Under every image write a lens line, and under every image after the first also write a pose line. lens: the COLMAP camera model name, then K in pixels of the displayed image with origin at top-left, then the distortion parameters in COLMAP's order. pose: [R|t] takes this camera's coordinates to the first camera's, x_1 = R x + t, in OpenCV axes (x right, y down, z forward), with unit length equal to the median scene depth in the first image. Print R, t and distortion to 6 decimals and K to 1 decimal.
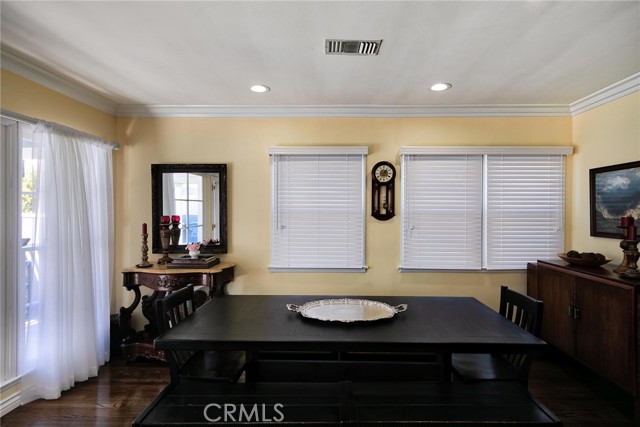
lens RADIAL K [[326.5, 0, 331.6], [0, 326.5, 214.4], [0, 0, 1]] dist [-0.000180, 0.000819]
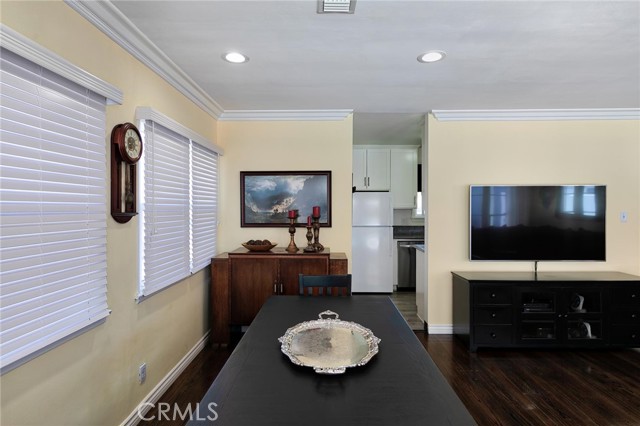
lens RADIAL K [[367.0, 0, 319.1], [0, 367.0, 209.3], [0, 0, 1]] dist [0.012902, 0.002224]
pose [[-0.016359, -0.010144, 0.999815, -0.507079], [0.009291, 0.999904, 0.010296, -0.009843], [-0.999823, 0.009458, -0.016263, 0.668322]]
